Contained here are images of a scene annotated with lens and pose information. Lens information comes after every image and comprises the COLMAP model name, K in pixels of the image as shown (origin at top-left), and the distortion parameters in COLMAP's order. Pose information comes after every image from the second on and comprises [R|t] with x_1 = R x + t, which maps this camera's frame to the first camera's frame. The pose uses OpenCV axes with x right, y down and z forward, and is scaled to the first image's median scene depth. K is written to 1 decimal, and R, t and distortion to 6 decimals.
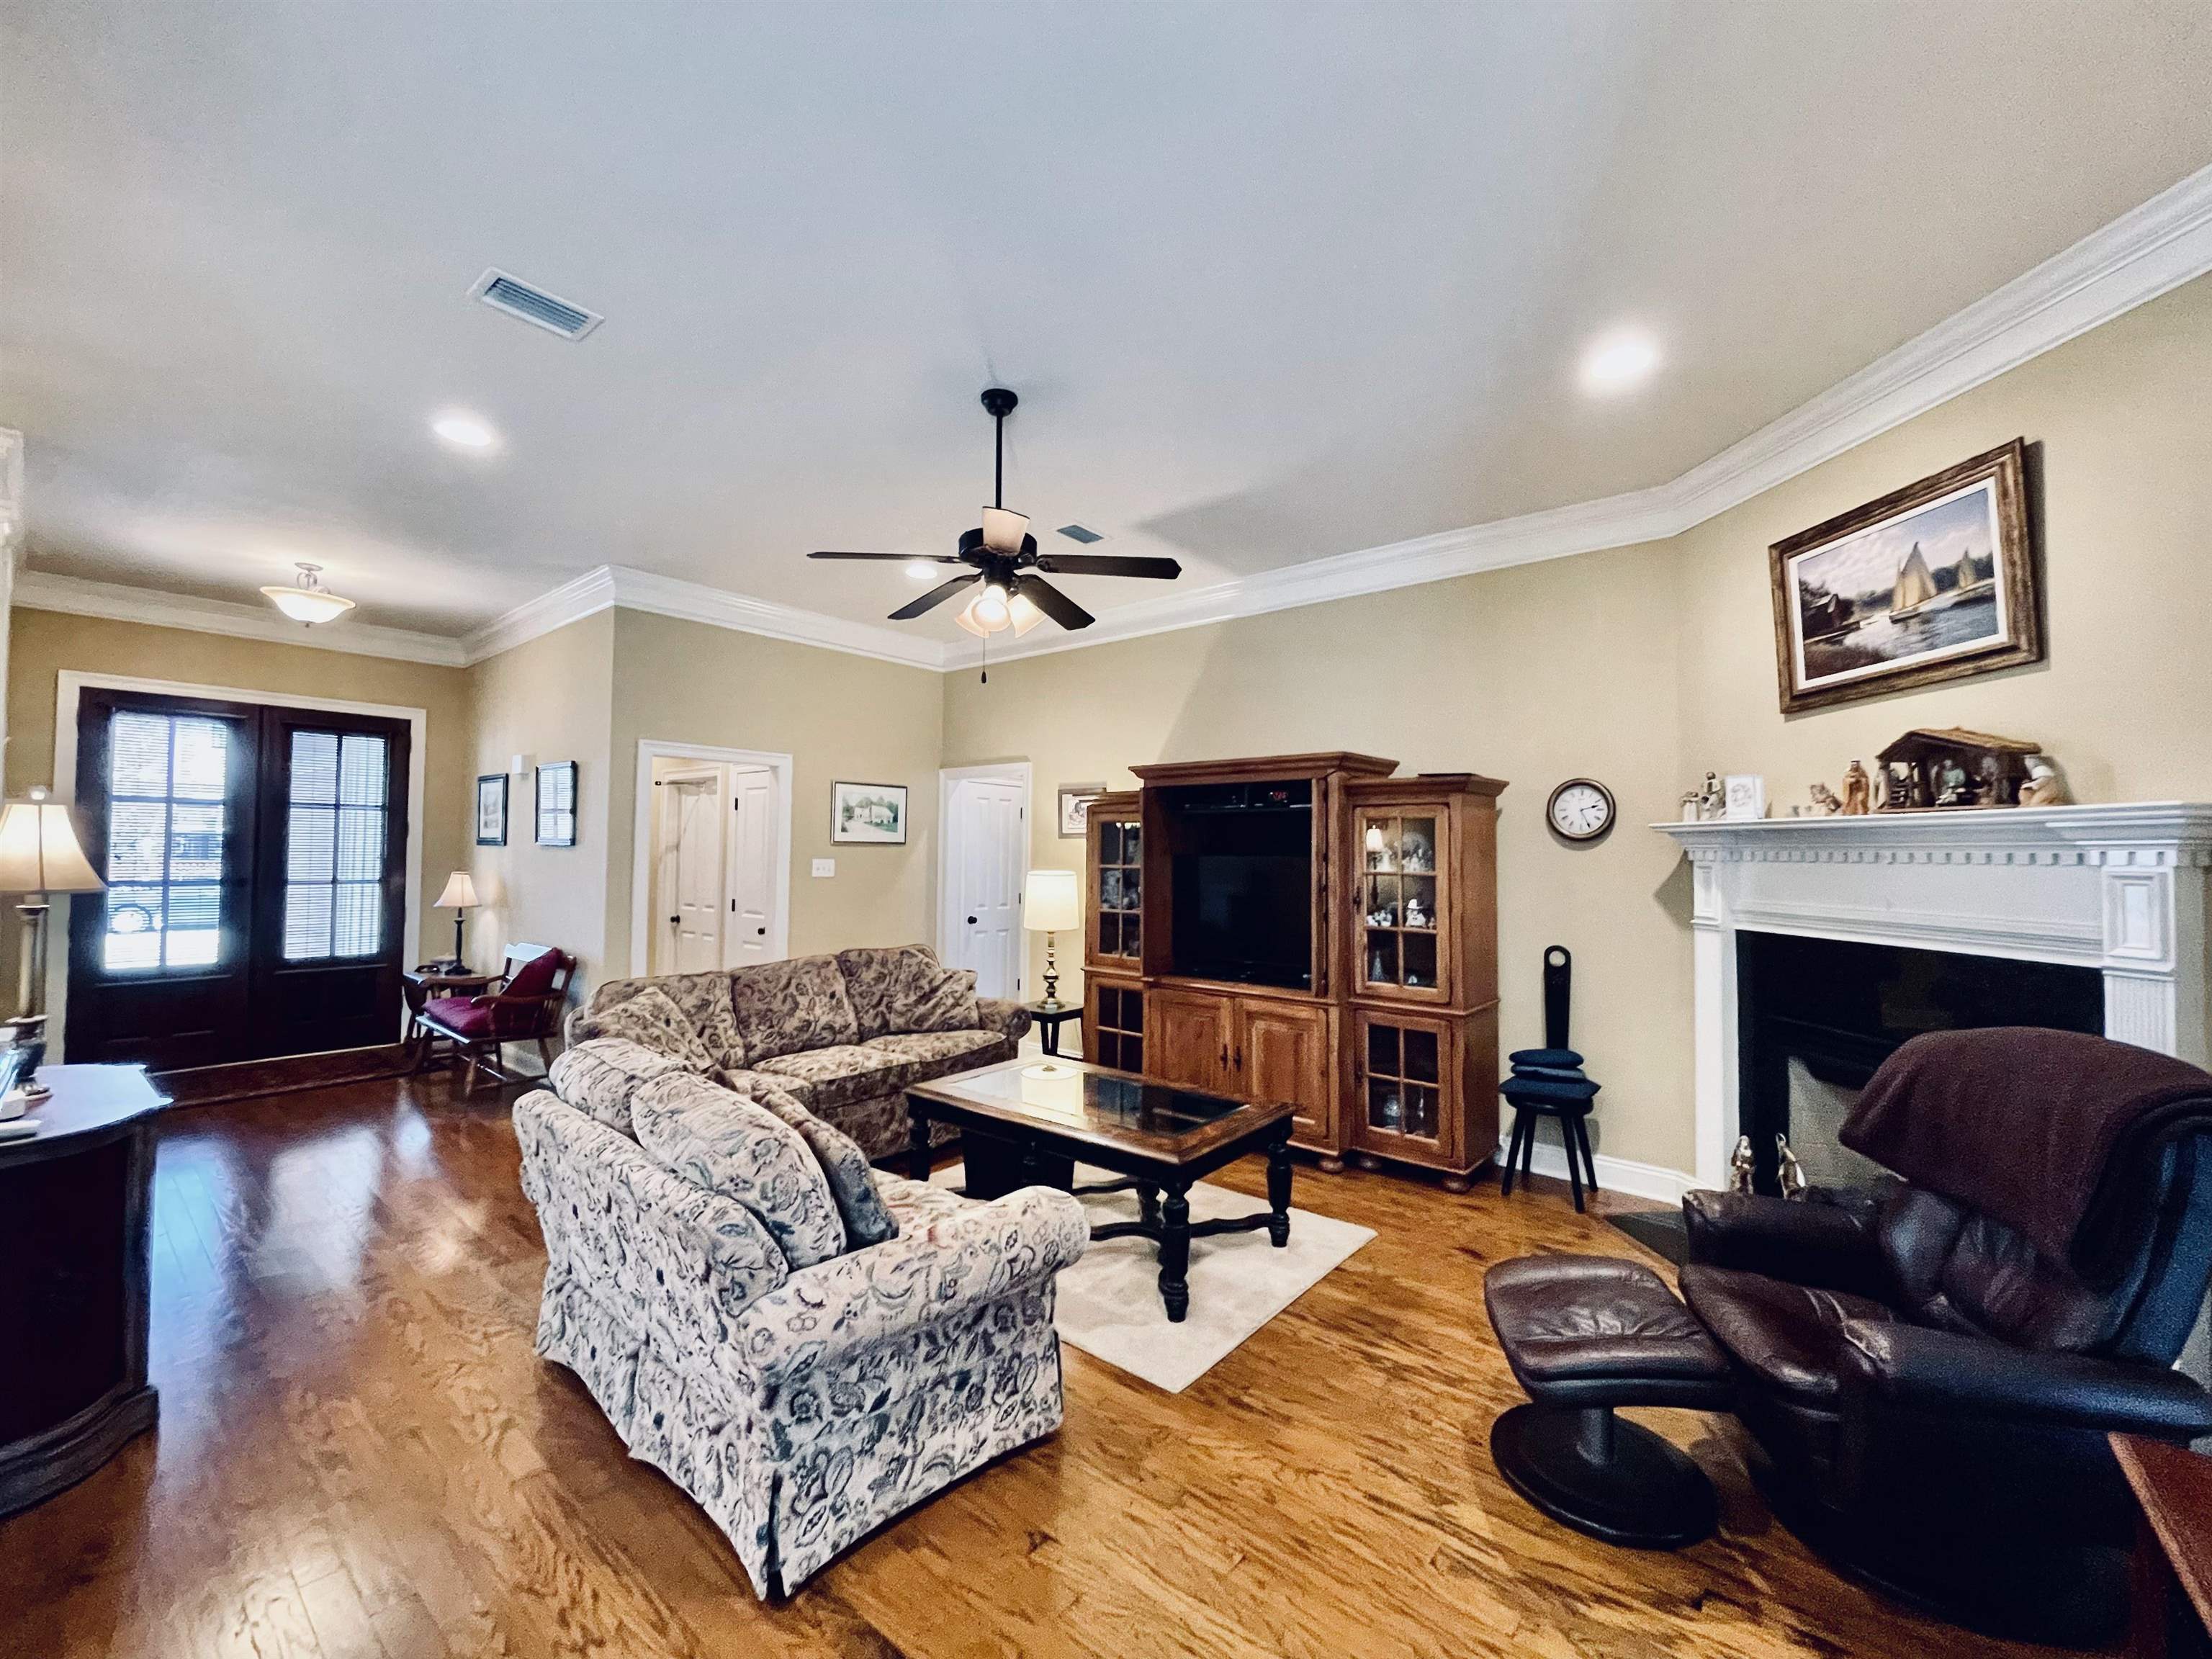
lens RADIAL K [[895.2, 0, 1099.6], [0, 895.2, 826.8], [0, 0, 1]] dist [0.002425, 0.001437]
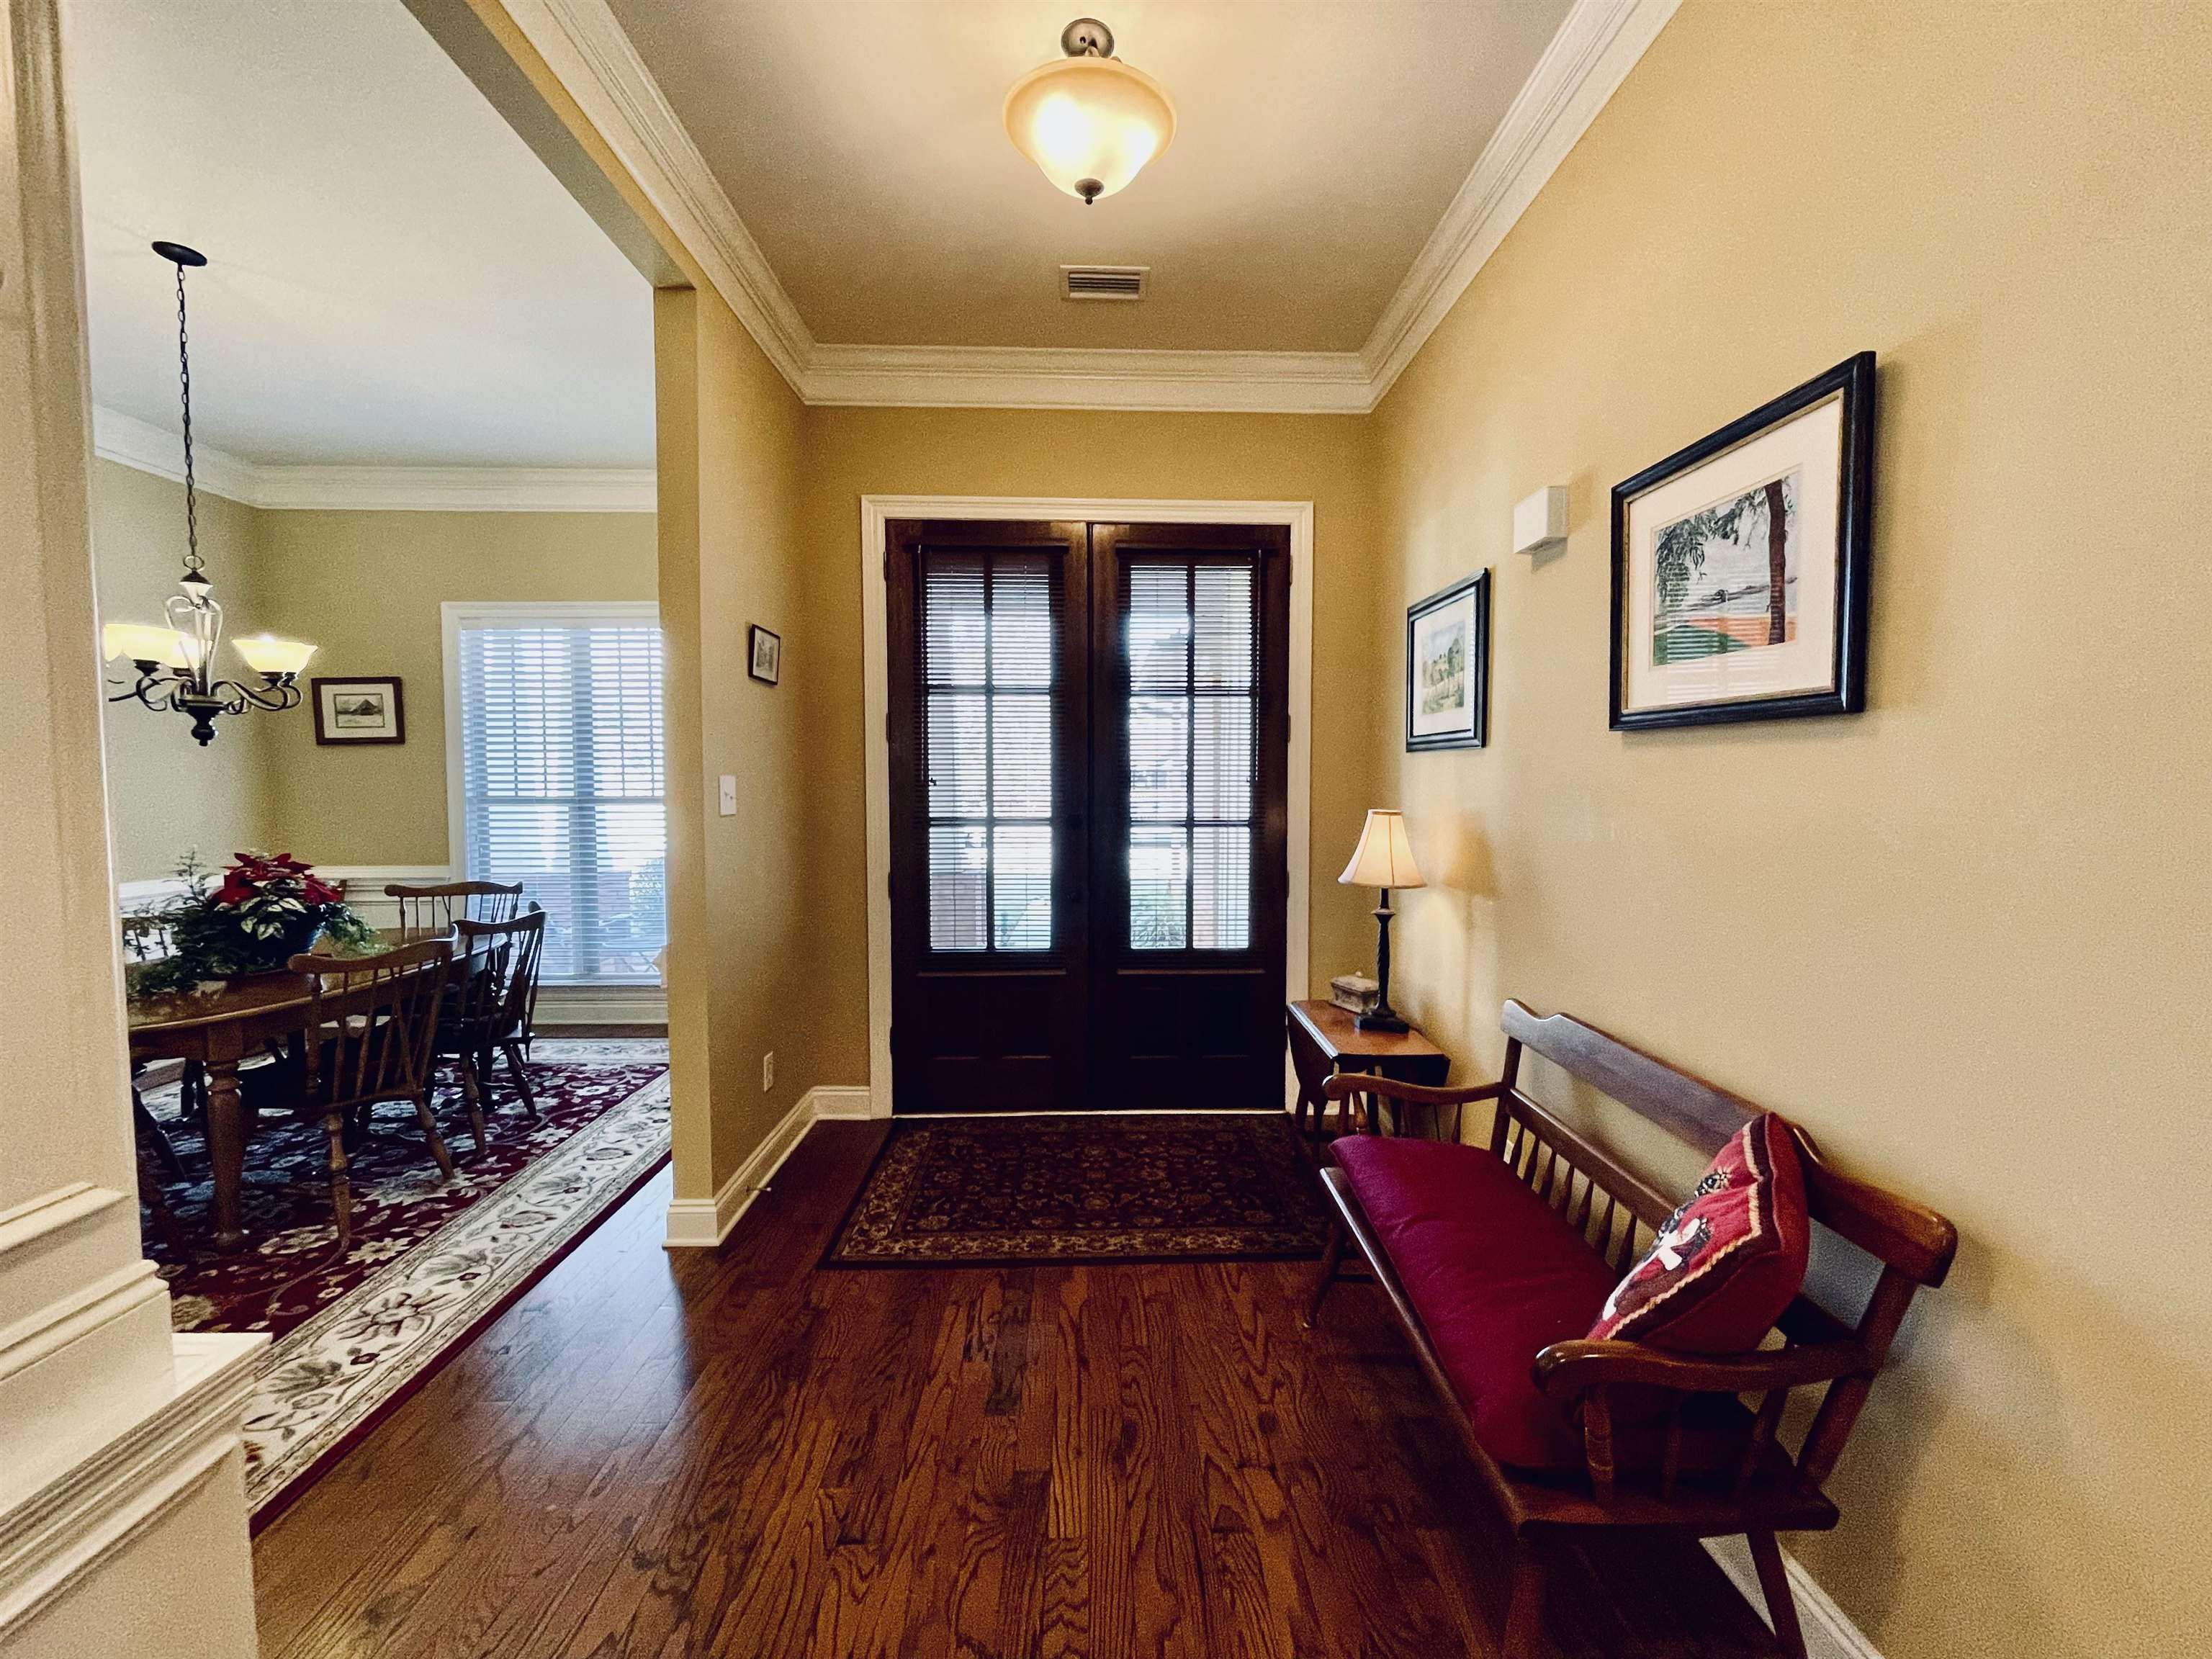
lens RADIAL K [[895.2, 0, 1112.0], [0, 895.2, 835.1], [0, 0, 1]] dist [0.002425, 0.001437]
pose [[0.667178, 0.035599, -0.744047, -0.450504], [0.028518, 0.996904, 0.073268, 0.025223], [0.744352, -0.070101, 0.664098, 0.573376]]
